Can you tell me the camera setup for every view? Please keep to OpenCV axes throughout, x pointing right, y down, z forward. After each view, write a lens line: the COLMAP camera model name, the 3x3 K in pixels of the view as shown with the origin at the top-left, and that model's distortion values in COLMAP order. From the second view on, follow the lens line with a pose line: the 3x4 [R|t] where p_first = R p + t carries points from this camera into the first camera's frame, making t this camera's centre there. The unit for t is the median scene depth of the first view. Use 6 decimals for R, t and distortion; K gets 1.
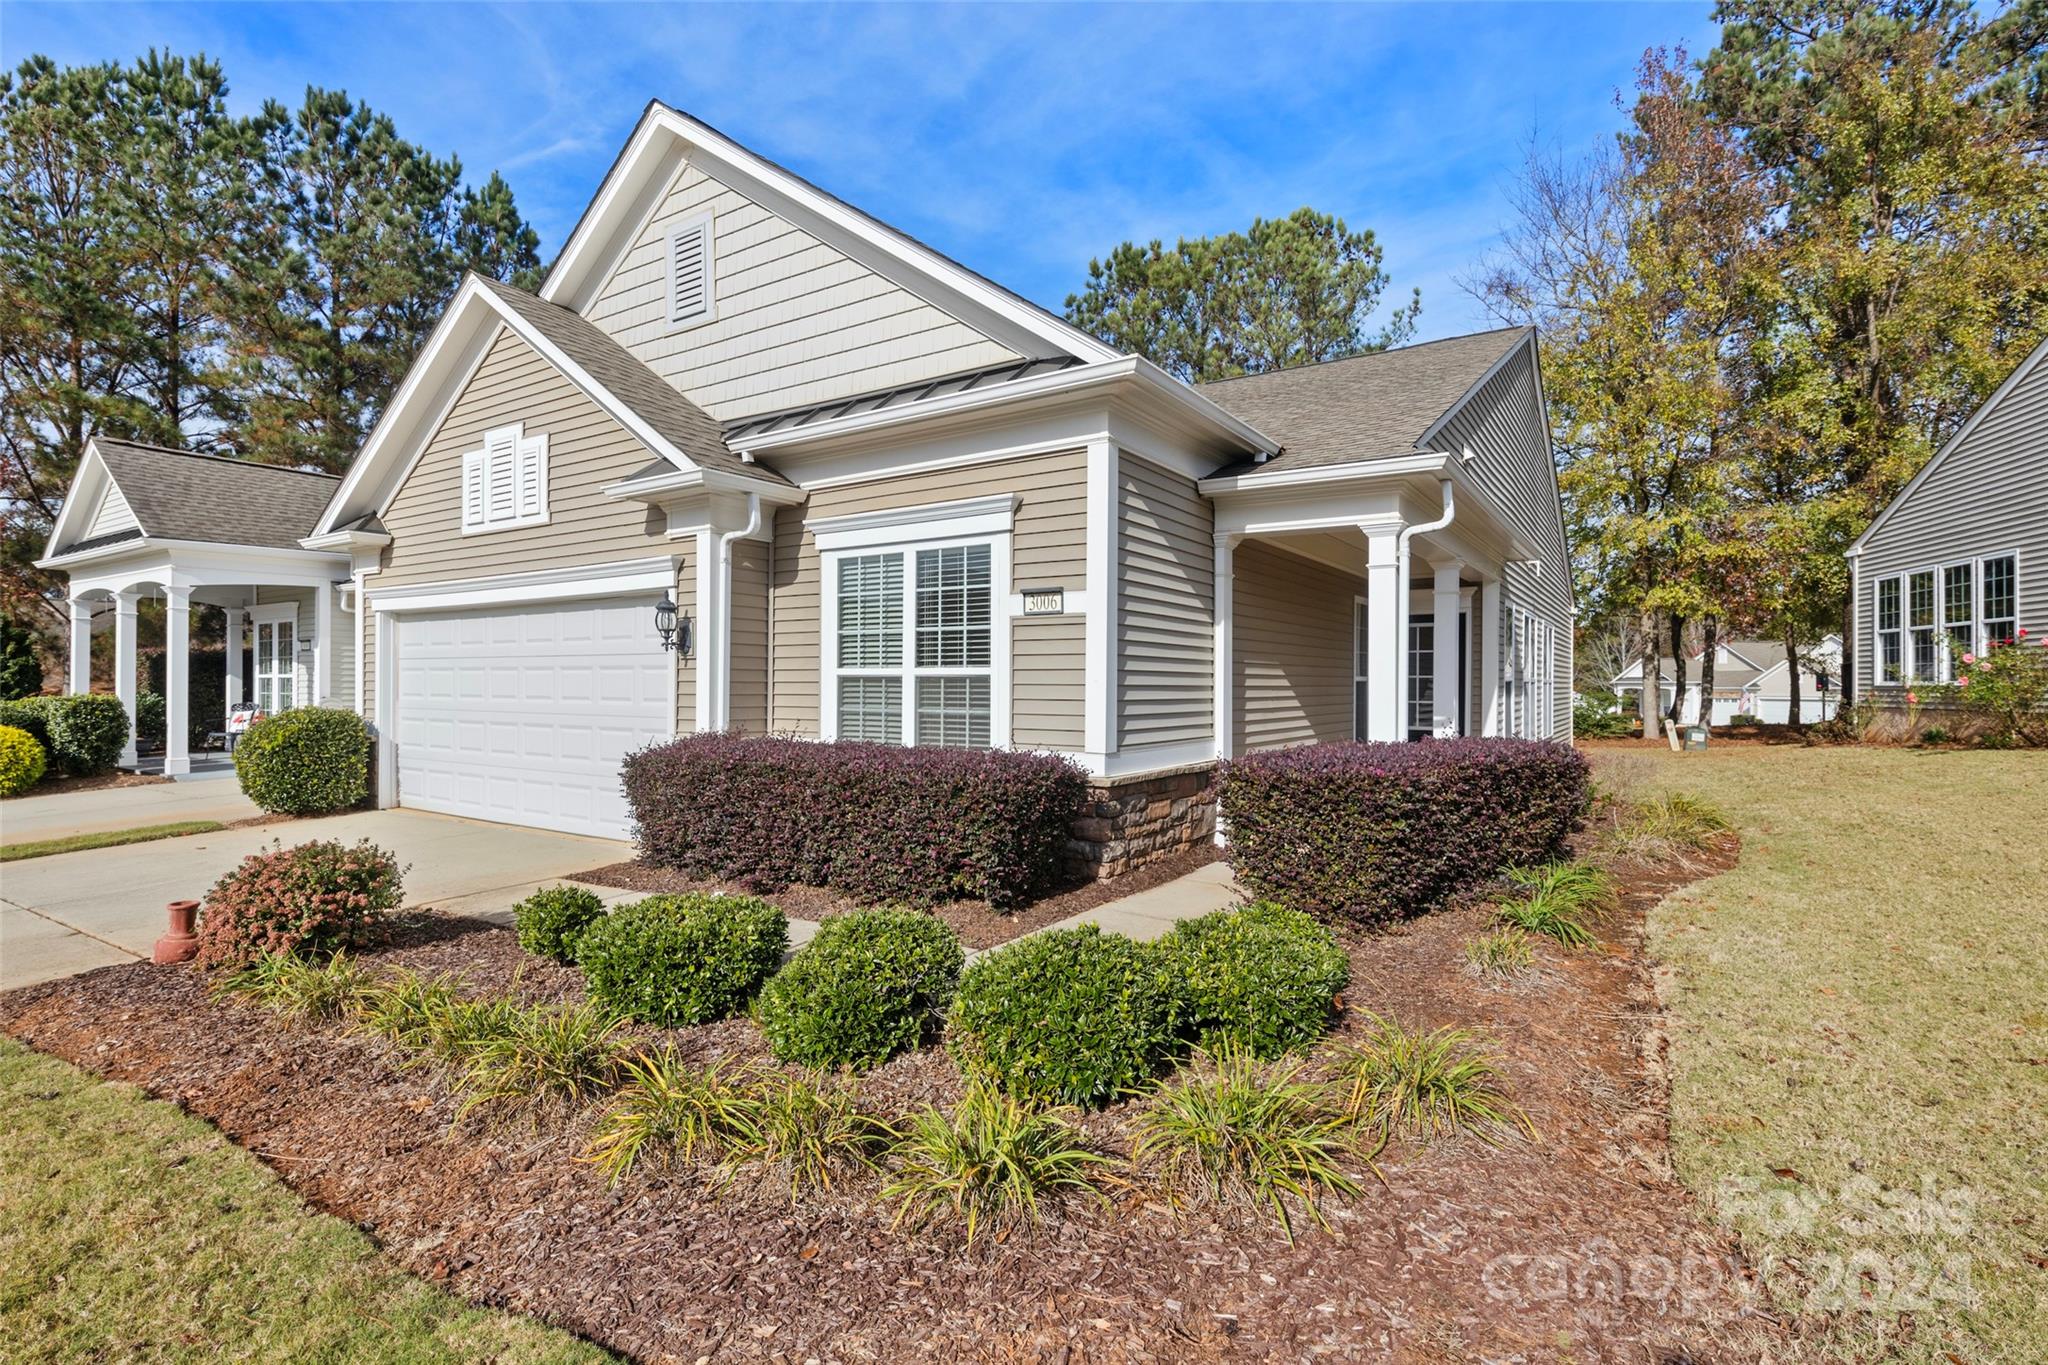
lens RADIAL K [[1025.0, 0, 932.7], [0, 1025.0, 707.2], [0, 0, 1]] dist [0.006890, 0.000096]
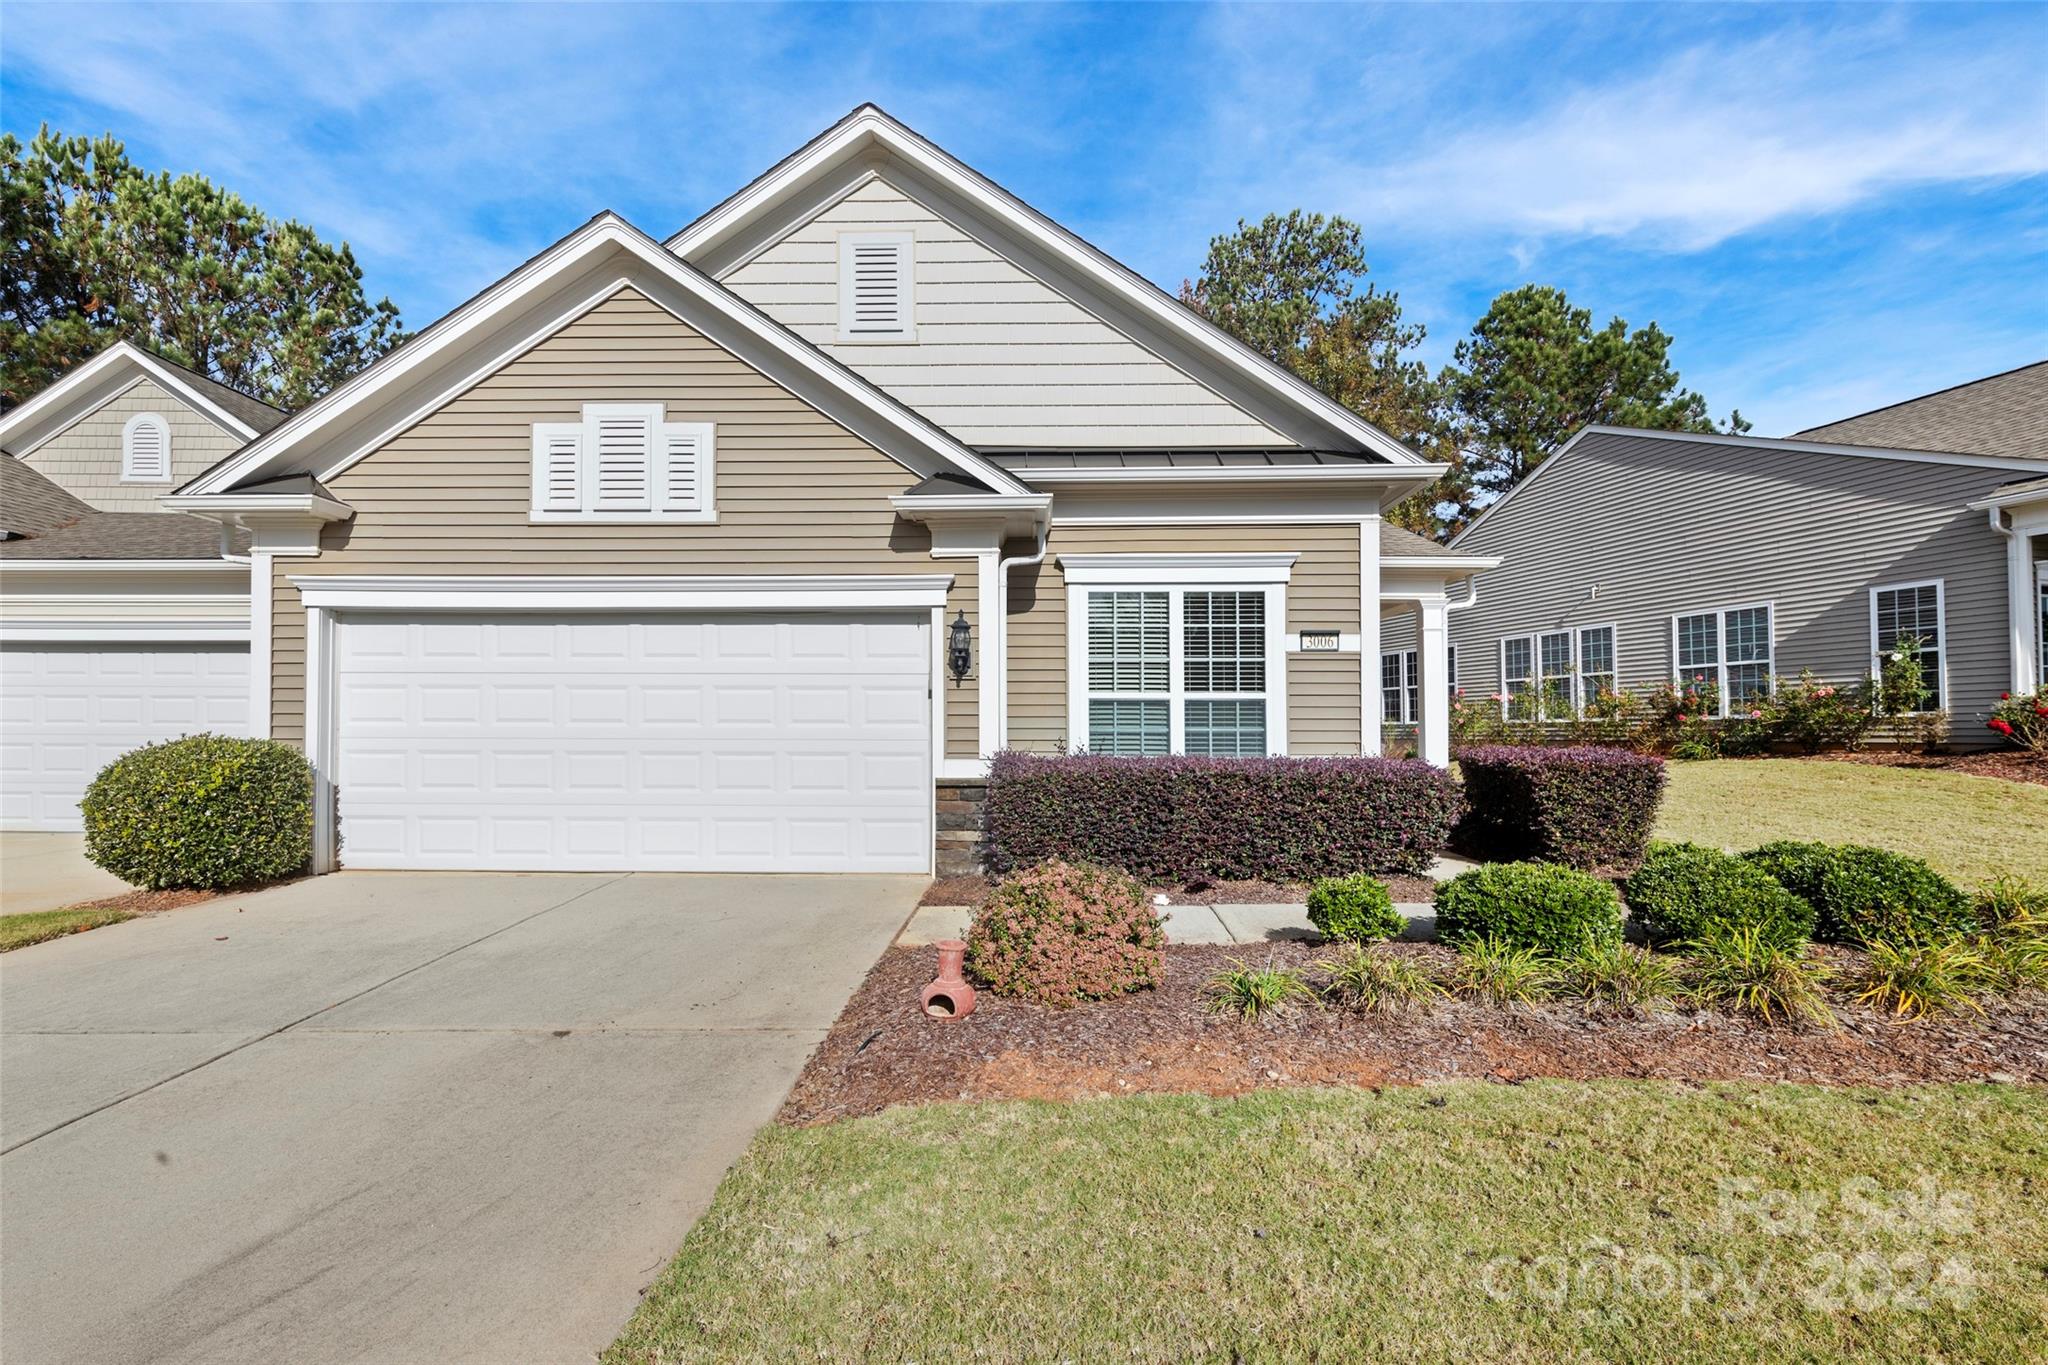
lens RADIAL K [[881.2, 0, 1014.6], [0, 881.2, 734.3], [0, 0, 1]] dist [0.003223, 0.000993]
pose [[0.826923, -0.002152, 0.562311, -0.704360], [0.011136, 0.999859, -0.012551, 0.018158], [-0.562205, 0.016640, 0.826831, 0.275655]]
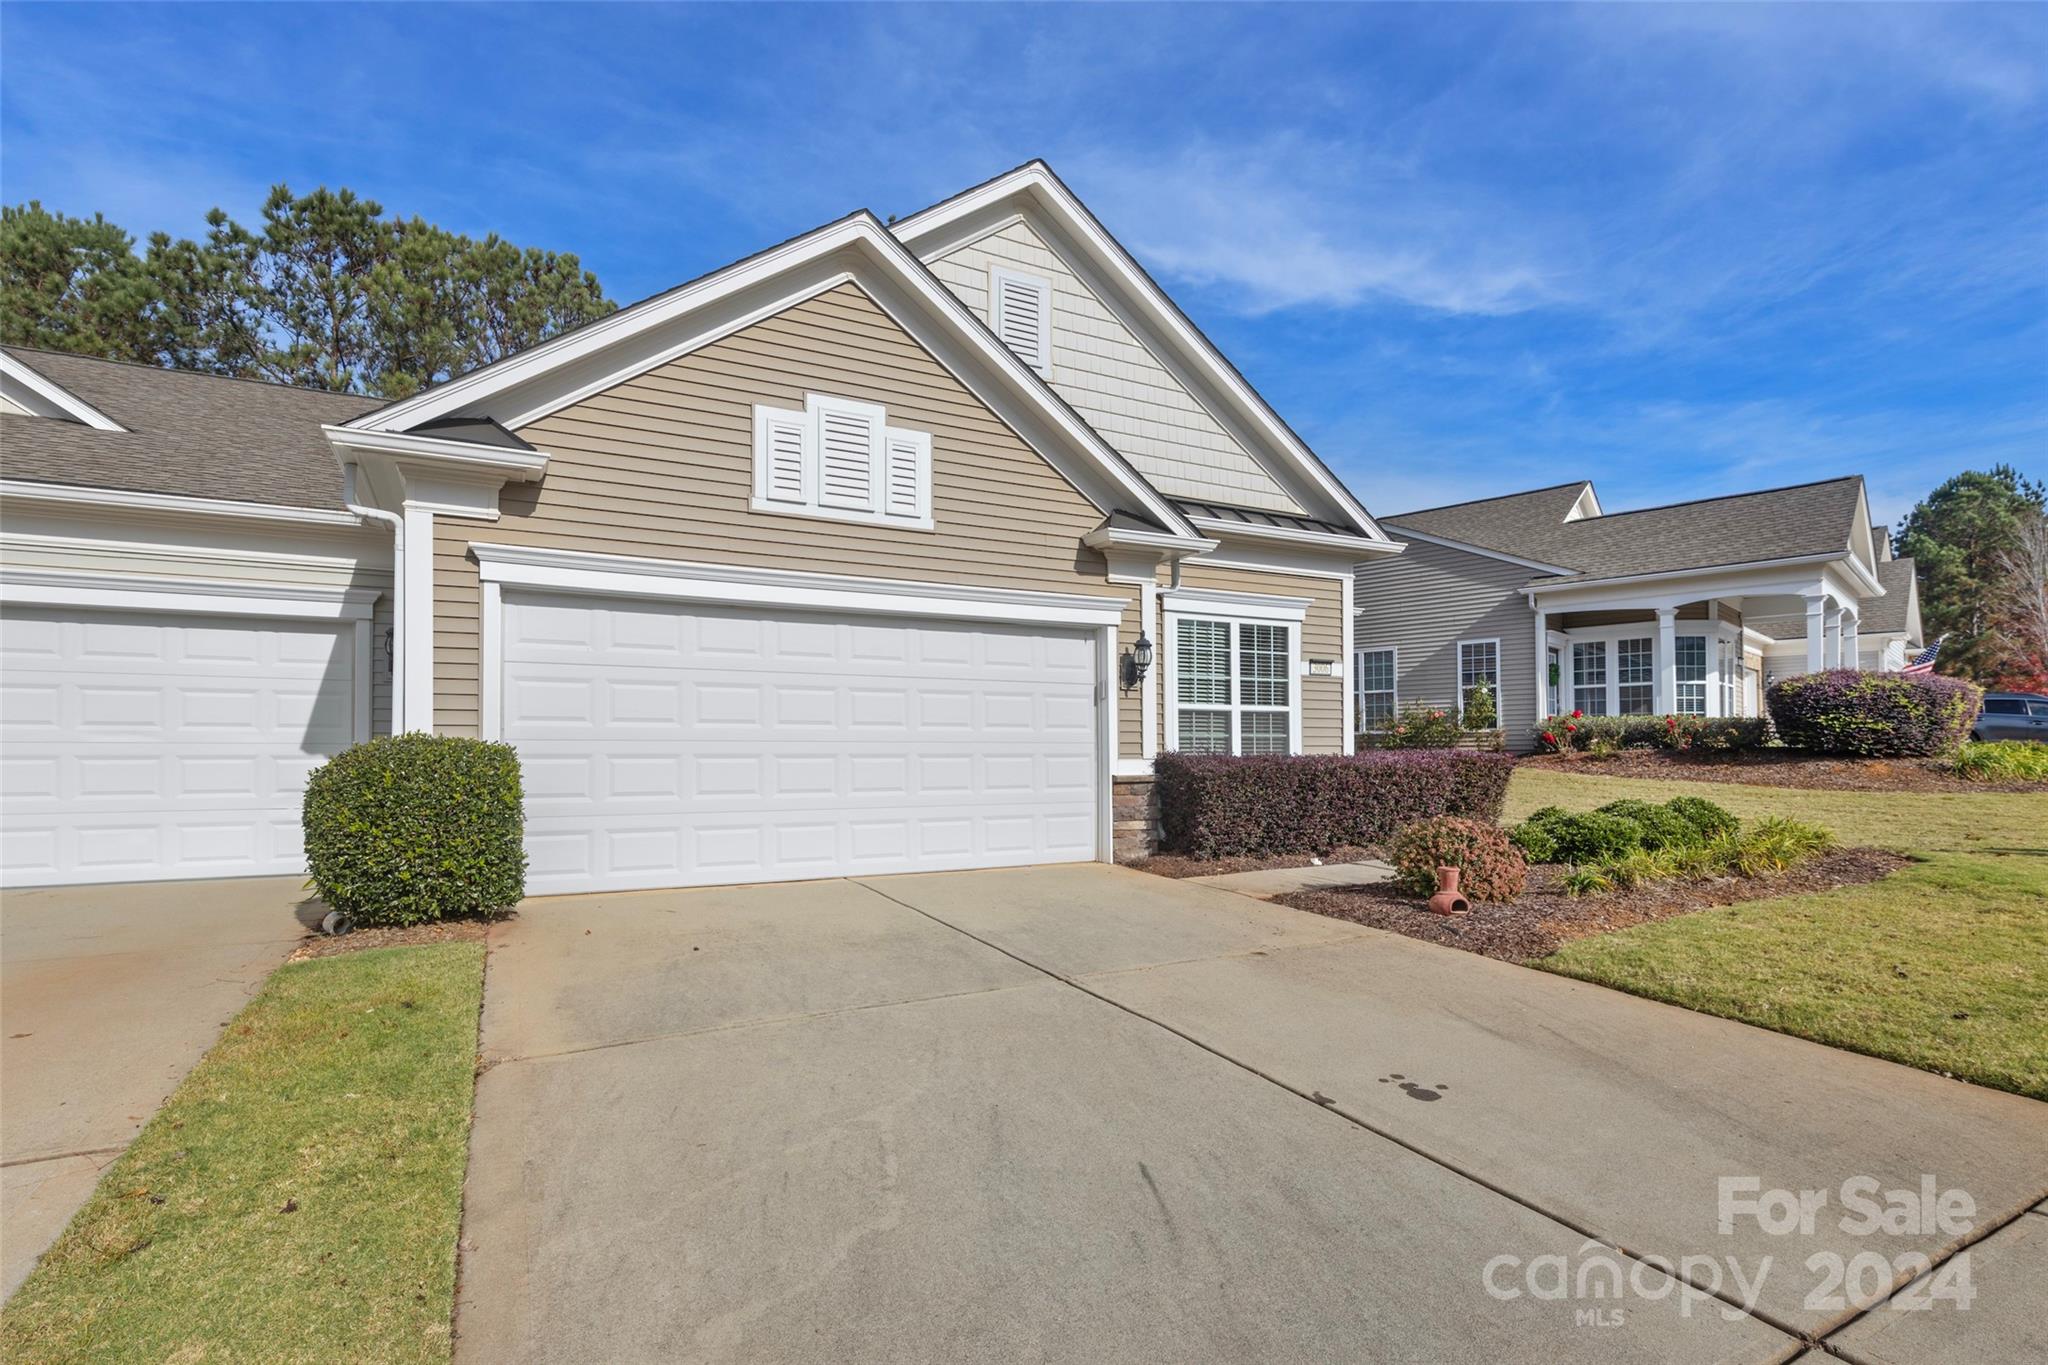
lens RADIAL K [[1025.0, 0, 930.3], [0, 1025.0, 759.3], [0, 0, 1]] dist [0.006890, 0.000096]
pose [[0.447438, -0.008383, 0.894275, -1.427330], [0.019836, 0.999803, -0.000552, 0.027914], [-0.894095, 0.017986, 0.447517, 0.717258]]
